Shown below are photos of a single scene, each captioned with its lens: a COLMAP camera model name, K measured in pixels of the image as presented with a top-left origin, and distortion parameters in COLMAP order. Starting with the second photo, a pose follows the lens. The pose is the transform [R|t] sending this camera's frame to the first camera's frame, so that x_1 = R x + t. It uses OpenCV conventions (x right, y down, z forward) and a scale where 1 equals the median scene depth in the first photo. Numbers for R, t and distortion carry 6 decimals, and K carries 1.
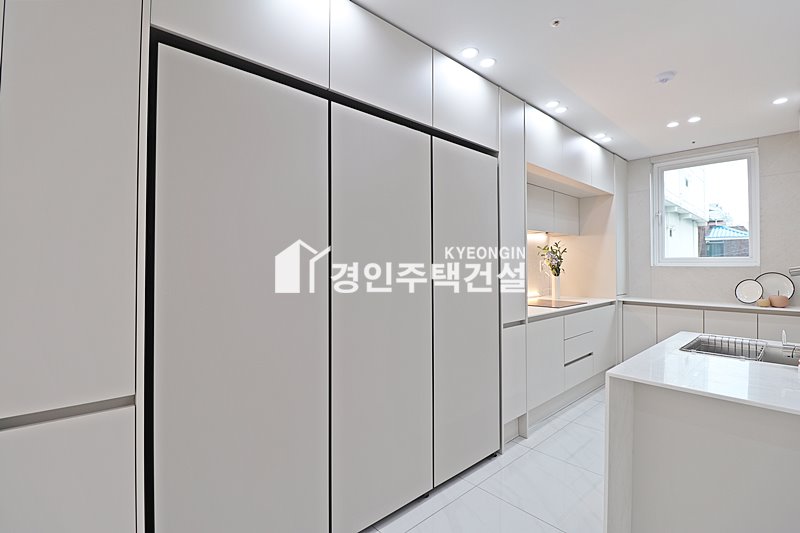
lens RADIAL K [[367.6, 0, 401.8], [0, 367.6, 260.0], [0, 0, 1]] dist [-0.005383, -0.010427]
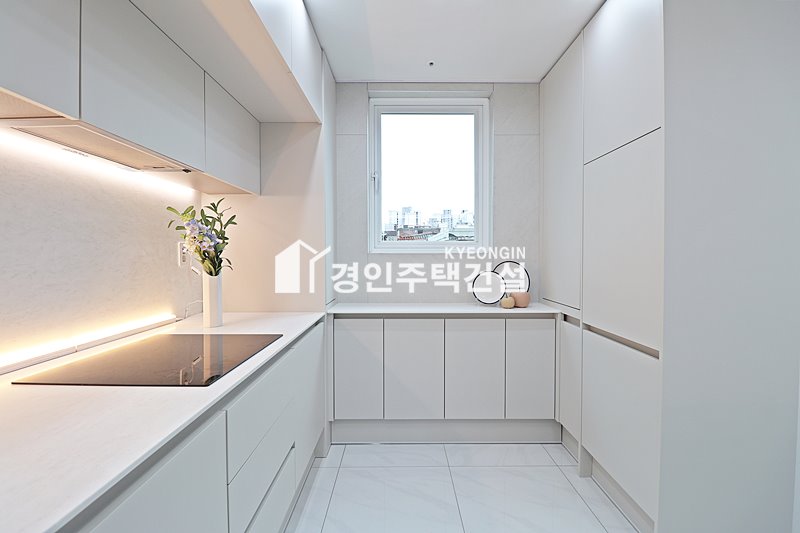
lens RADIAL K [[367.6, 0, 400.9], [0, 367.6, 260.3], [0, 0, 1]] dist [-0.005383, -0.010427]
pose [[0.673182, -0.011639, 0.739386, 0.279665], [-0.008159, 0.999698, 0.023165, 0.015077], [-0.739432, -0.021627, 0.672884, 0.606206]]
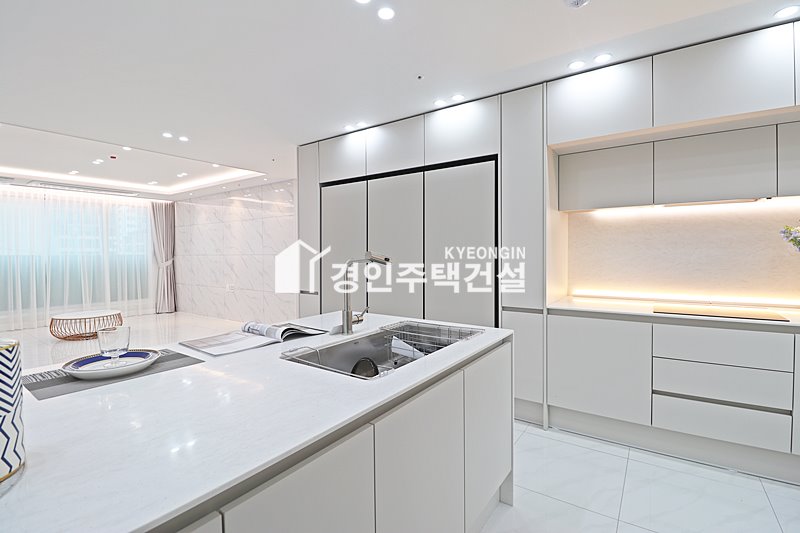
lens RADIAL K [[367.6, 0, 404.1], [0, 367.6, 260.1], [0, 0, 1]] dist [-0.005383, -0.010427]
pose [[0.226740, 0.013718, -0.973859, 0.914053], [0.018342, 0.999663, 0.018352, 0.004626], [0.973783, -0.022024, 0.226412, 0.319467]]
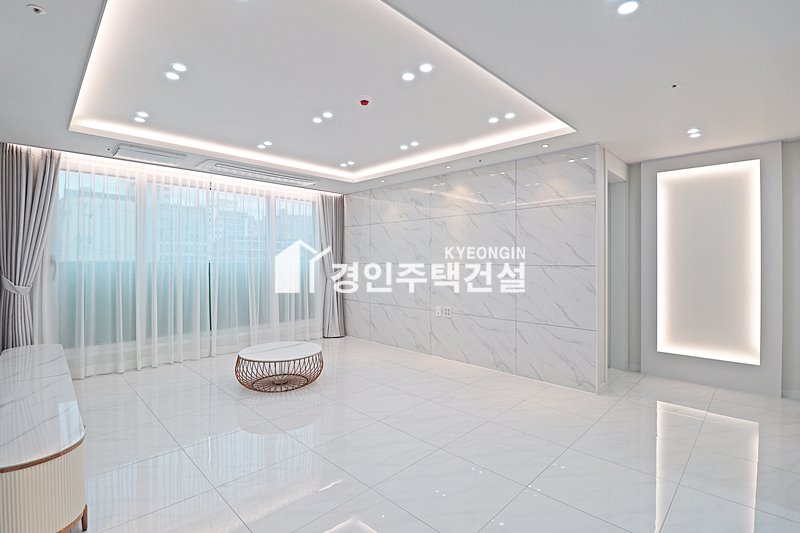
lens RADIAL K [[367.6, 0, 401.1], [0, 367.6, 259.7], [0, 0, 1]] dist [-0.005383, -0.010427]
pose [[0.054714, -0.003736, -0.998495, 0.158745], [0.008998, 0.999954, -0.003249, -0.019321], [0.998462, -0.008807, 0.054745, -0.386024]]
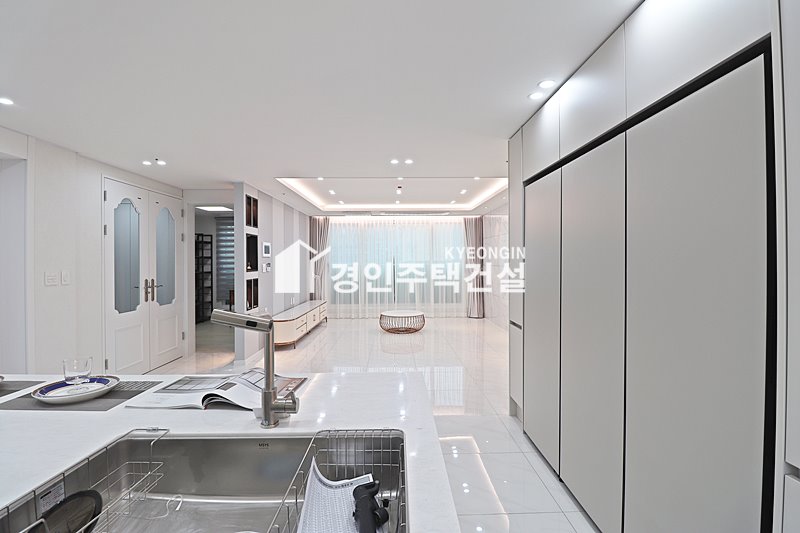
lens RADIAL K [[367.6, 0, 401.0], [0, 367.6, 260.6], [0, 0, 1]] dist [-0.005383, -0.010427]
pose [[-0.656483, 0.003646, -0.754332, 0.583666], [0.014109, 0.999873, -0.007446, -0.031143], [0.754209, -0.015532, -0.656451, 0.661714]]
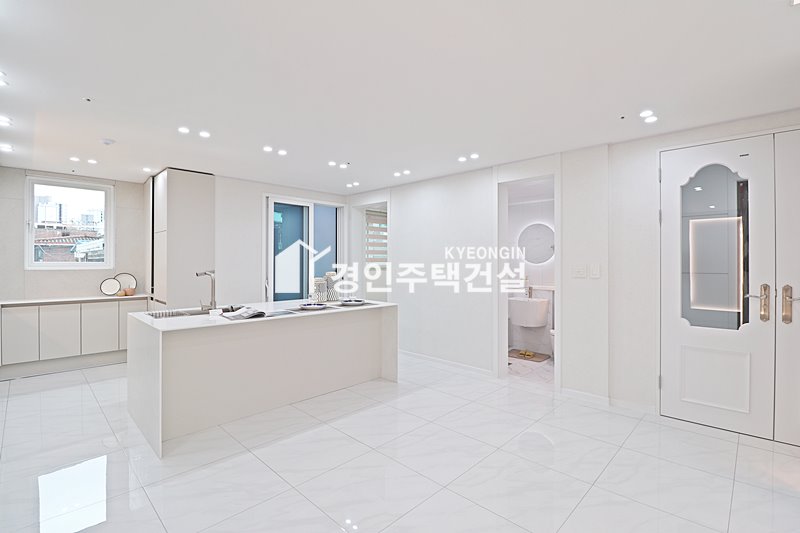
lens RADIAL K [[367.6, 0, 403.4], [0, 367.6, 259.6], [0, 0, 1]] dist [-0.005383, -0.010427]
pose [[-0.063276, 0.006701, 0.997974, -0.533321], [-0.012730, 0.999891, -0.007521, -0.023696], [-0.997915, -0.013180, -0.063184, -0.061715]]
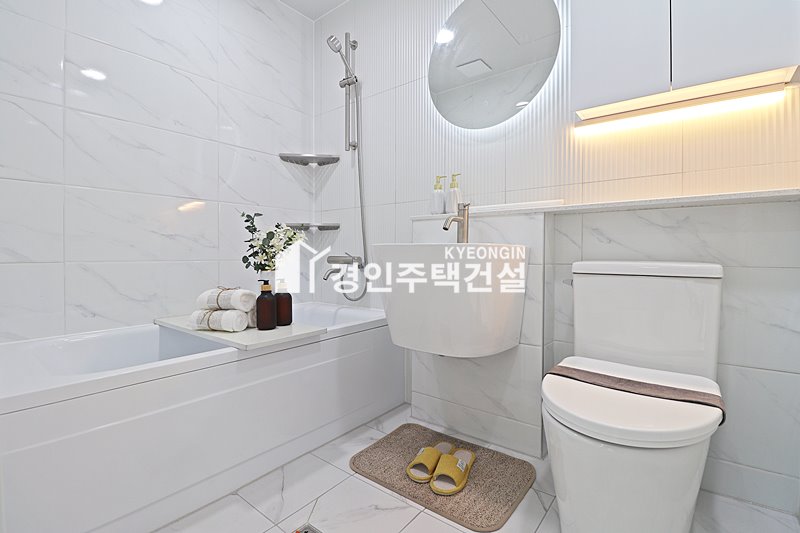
lens RADIAL K [[367.6, 0, 400.3], [0, 367.6, 265.6], [0, 0, 1]] dist [-0.005383, -0.010427]
pose [[-0.162470, -0.033010, 0.986161, 0.627386], [-0.015440, 0.999403, 0.030909, 0.139749], [-0.986593, -0.010204, -0.162883, -0.581671]]
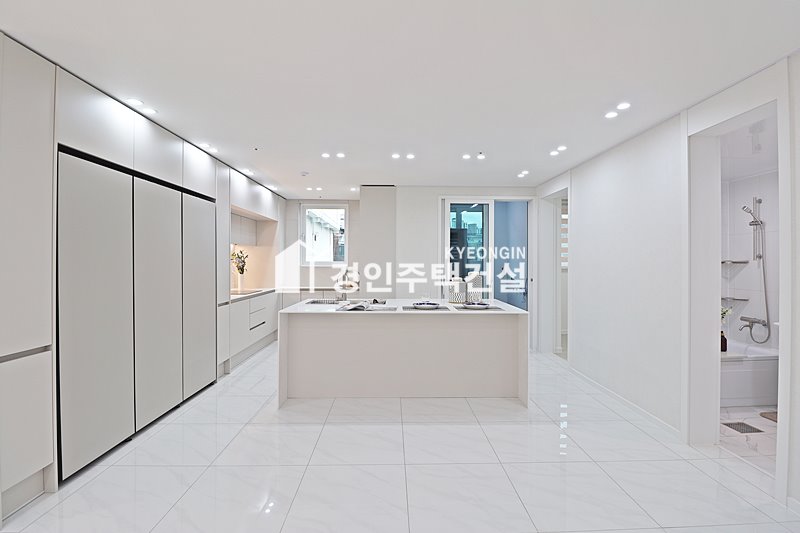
lens RADIAL K [[367.6, 0, 403.0], [0, 367.6, 260.4], [0, 0, 1]] dist [-0.005383, -0.010427]
pose [[0.649315, 0.003958, 0.760509, -0.307617], [-0.011635, 0.999921, 0.004730, -0.027734], [-0.760431, -0.011920, 0.649310, -0.491321]]
